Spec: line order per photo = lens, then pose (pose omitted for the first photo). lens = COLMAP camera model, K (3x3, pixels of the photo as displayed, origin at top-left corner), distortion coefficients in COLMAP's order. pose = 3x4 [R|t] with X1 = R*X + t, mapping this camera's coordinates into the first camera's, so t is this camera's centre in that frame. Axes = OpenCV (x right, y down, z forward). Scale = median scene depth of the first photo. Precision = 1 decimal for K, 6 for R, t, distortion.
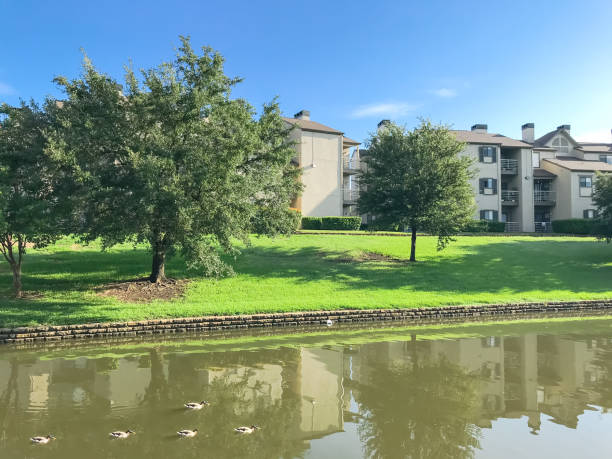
lens RADIAL K [[509.3, 0, 306.0], [0, 509.3, 213.5], [0, 0, 1]] dist [0.003851, 0.001767]
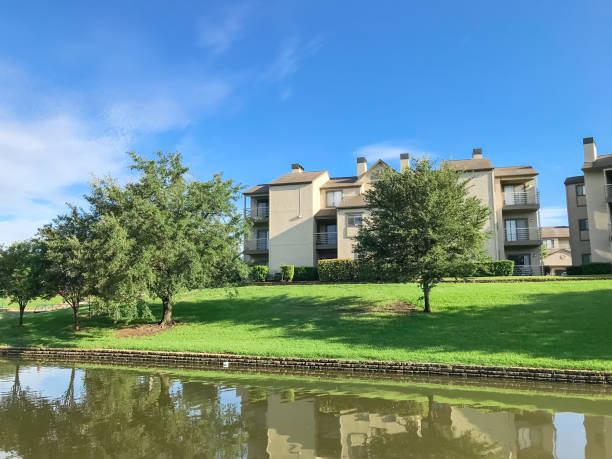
lens RADIAL K [[503.3, 0, 306.0], [0, 503.3, 229.5], [0, 0, 1]] dist [-0.003763, -0.006908]
pose [[0.723113, -0.100256, -0.683415, 0.773338], [0.055280, 0.994636, -0.087421, 0.017100], [0.688514, 0.025436, 0.724777, 0.234825]]
